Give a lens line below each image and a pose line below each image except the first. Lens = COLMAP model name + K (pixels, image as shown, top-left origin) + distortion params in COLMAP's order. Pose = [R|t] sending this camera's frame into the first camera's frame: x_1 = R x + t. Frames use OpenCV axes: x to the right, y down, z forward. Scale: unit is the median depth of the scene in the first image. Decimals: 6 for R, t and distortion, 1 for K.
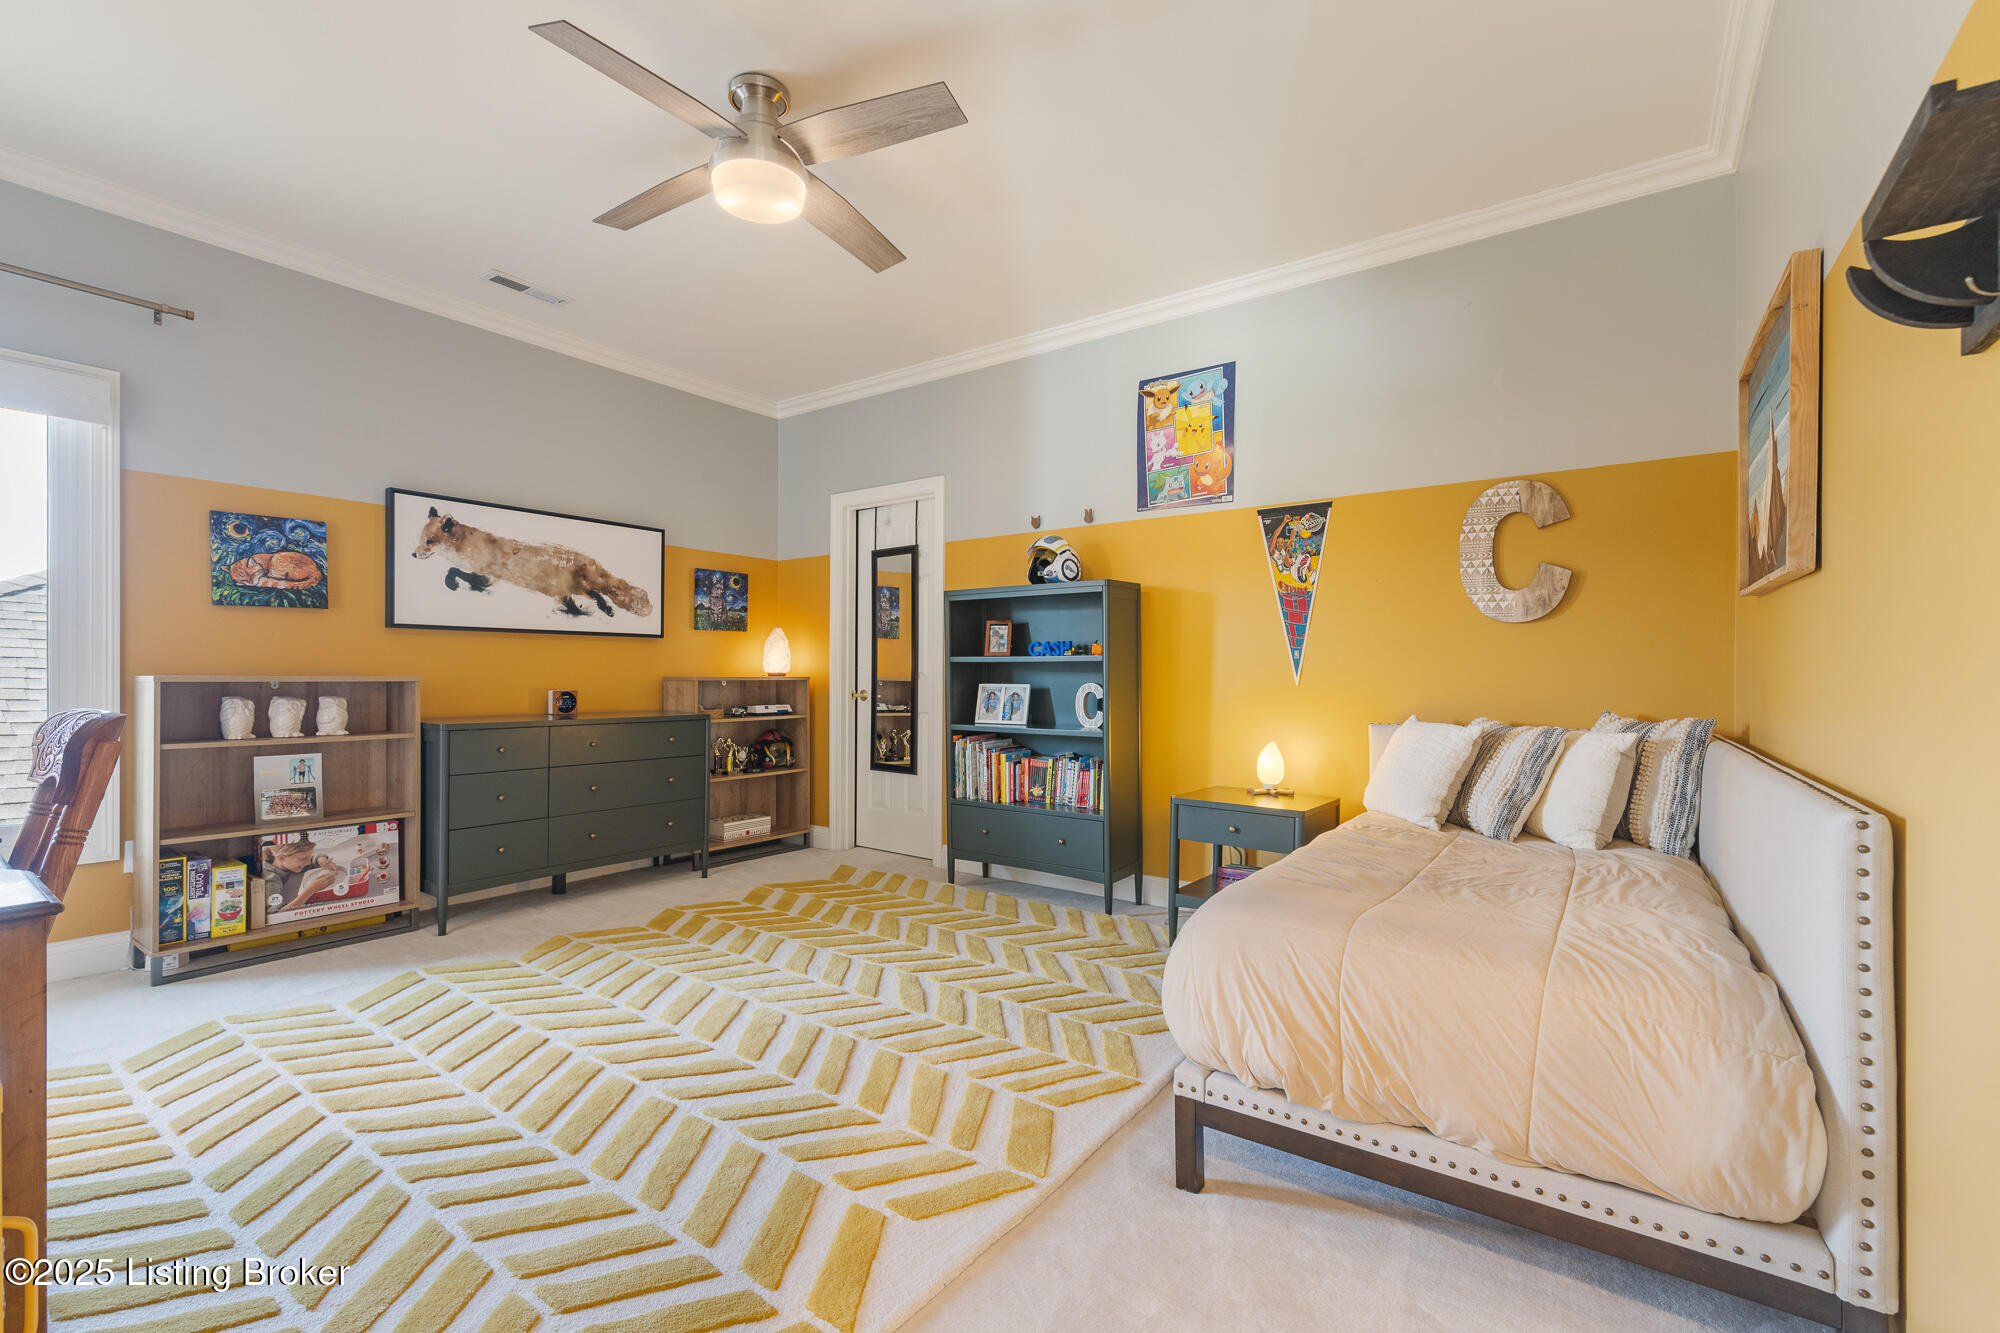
lens RADIAL K [[864.0, 0, 1002.3], [0, 864.0, 669.5], [0, 0, 1]] dist [0.004539, 0.000394]
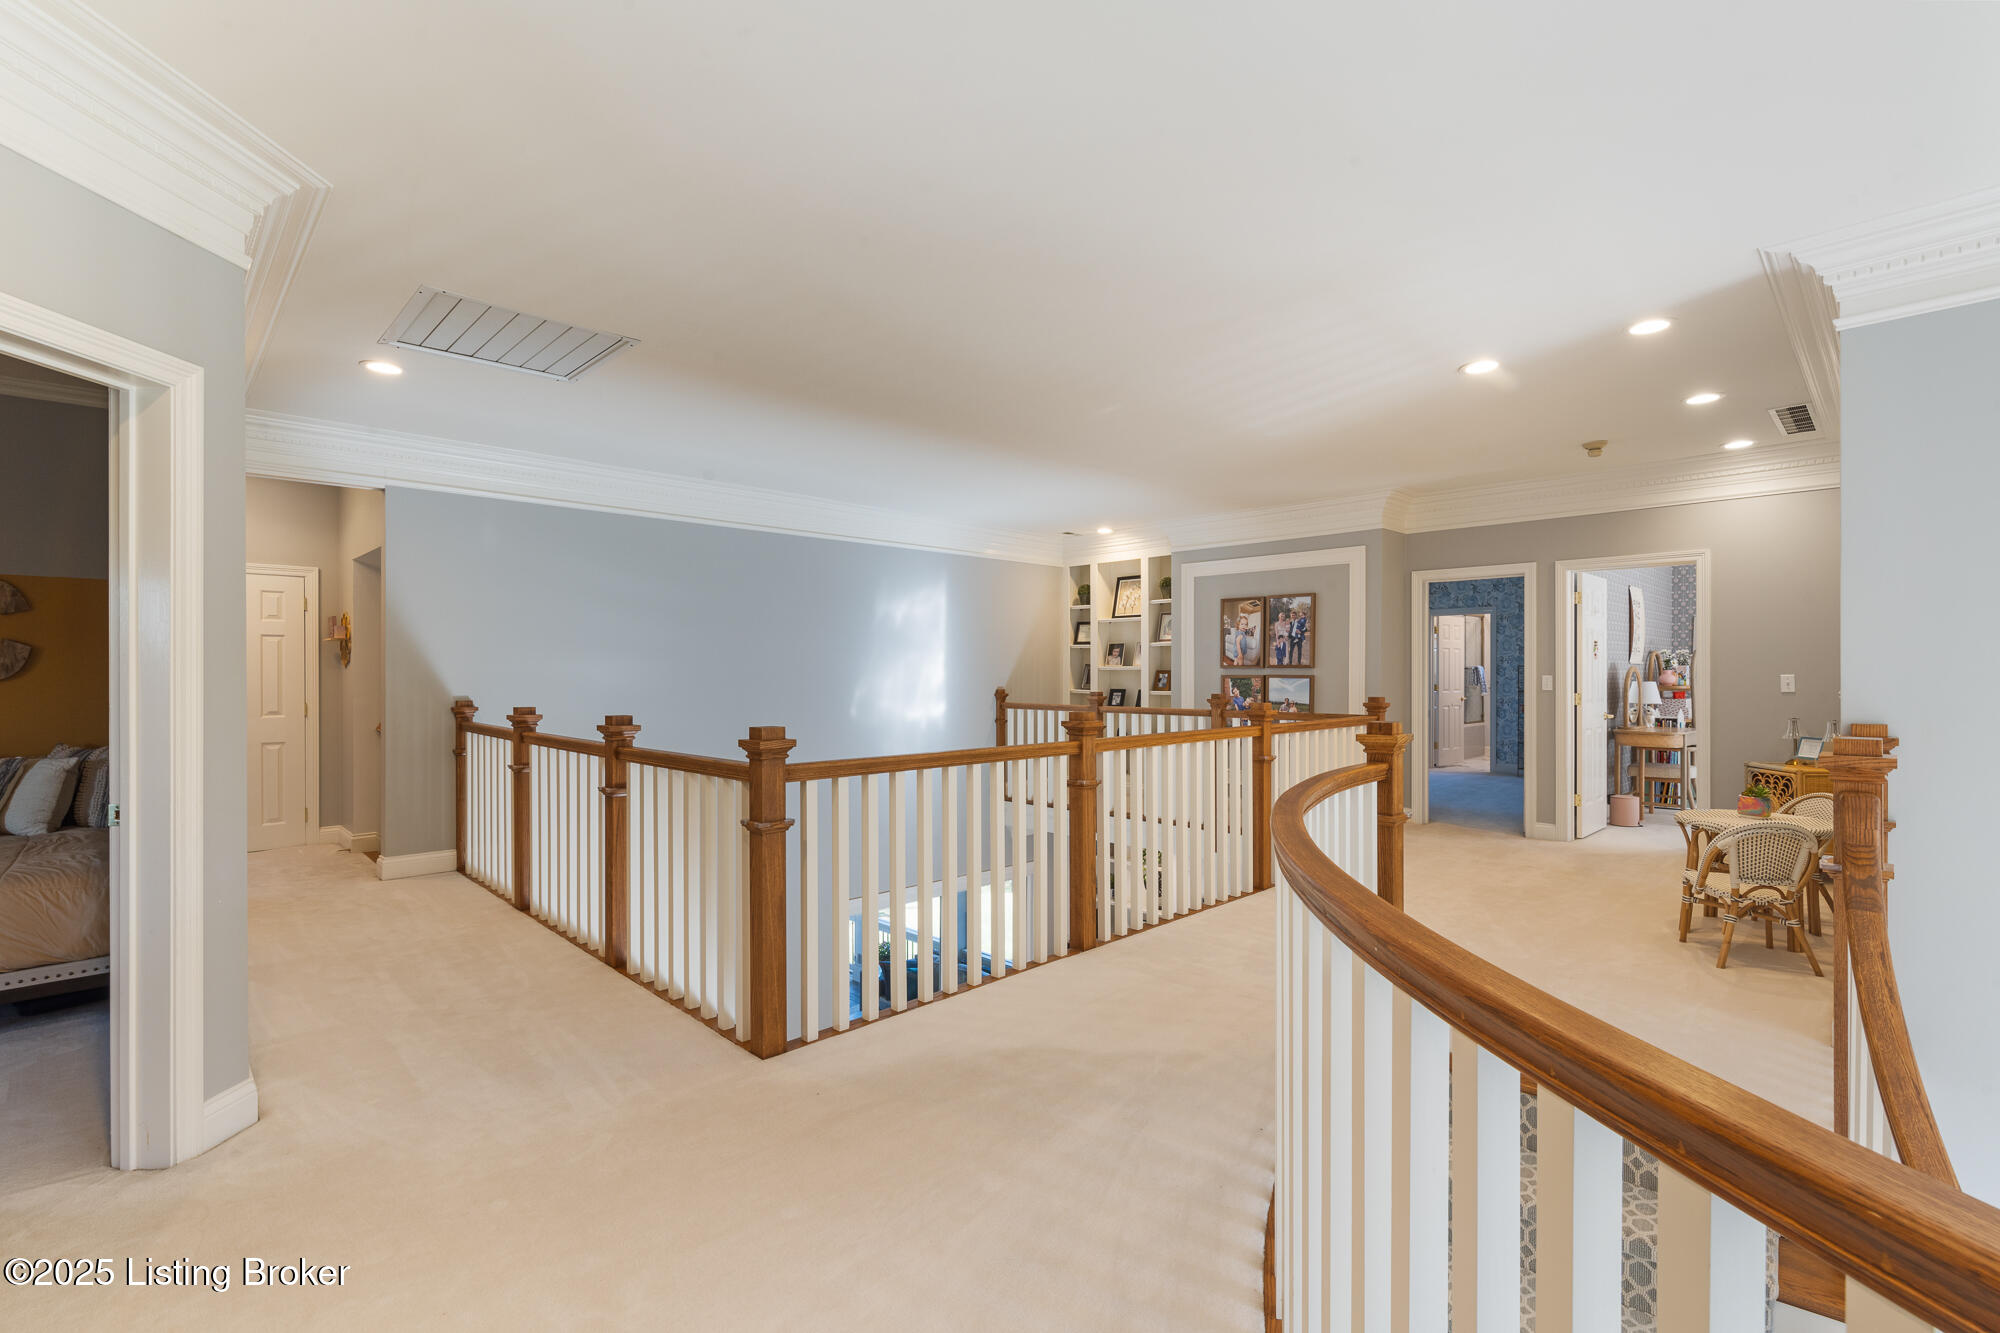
lens RADIAL K [[889.2, 0, 994.5], [0, 889.2, 670.6], [0, 0, 1]] dist [0.000525, 0.000252]
pose [[0.187416, -0.007703, 0.982250, -0.567884], [-0.001862, 0.999965, 0.008197, -0.103361], [-0.982279, -0.003365, 0.187395, -0.974643]]
